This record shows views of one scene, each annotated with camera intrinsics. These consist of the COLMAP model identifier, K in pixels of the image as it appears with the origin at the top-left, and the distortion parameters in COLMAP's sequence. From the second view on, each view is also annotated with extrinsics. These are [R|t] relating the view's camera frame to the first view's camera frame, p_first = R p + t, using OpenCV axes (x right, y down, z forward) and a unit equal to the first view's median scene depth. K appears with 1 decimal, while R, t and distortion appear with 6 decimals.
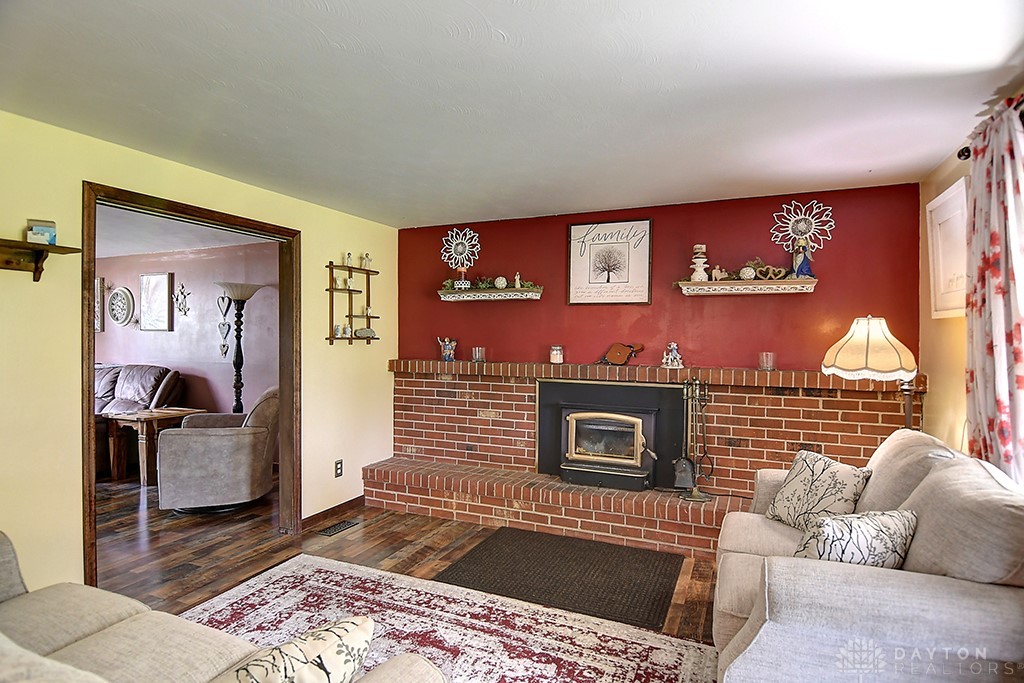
lens RADIAL K [[544.2, 0, 506.0], [0, 544.2, 335.2], [0, 0, 1]] dist [-0.025790, -0.000165]
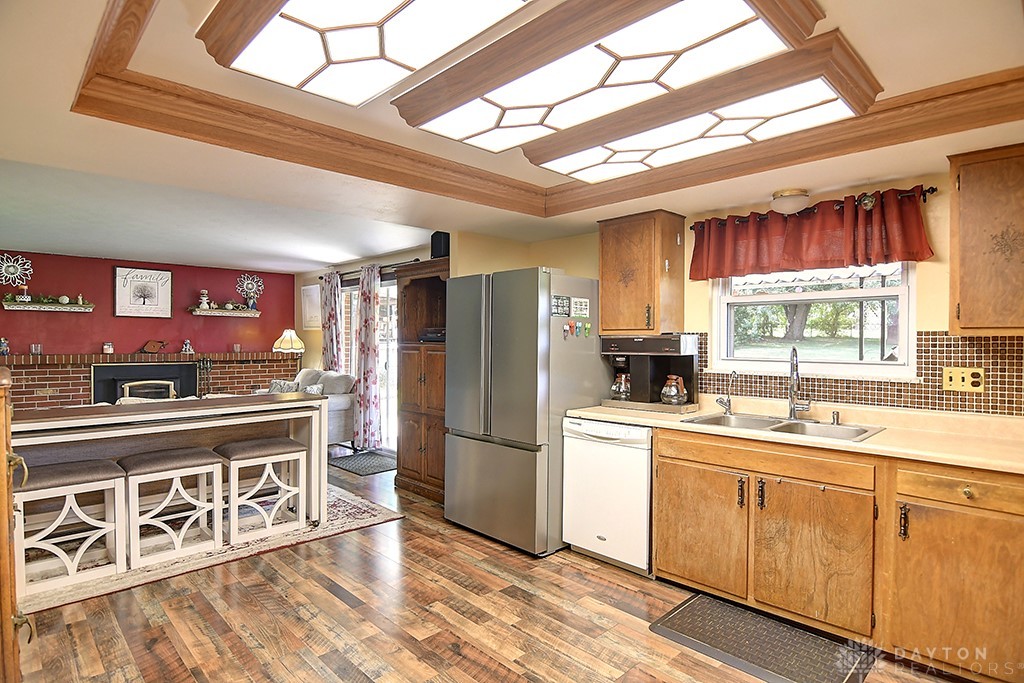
lens RADIAL K [[544.2, 0, 511.7], [0, 544.2, 341.3], [0, 0, 1]] dist [-0.025790, -0.000165]
pose [[0.371216, -0.006441, 0.928524, -0.963439], [-0.003374, 0.999960, 0.008285, -0.001013], [-0.928540, -0.006208, 0.371180, -0.700299]]
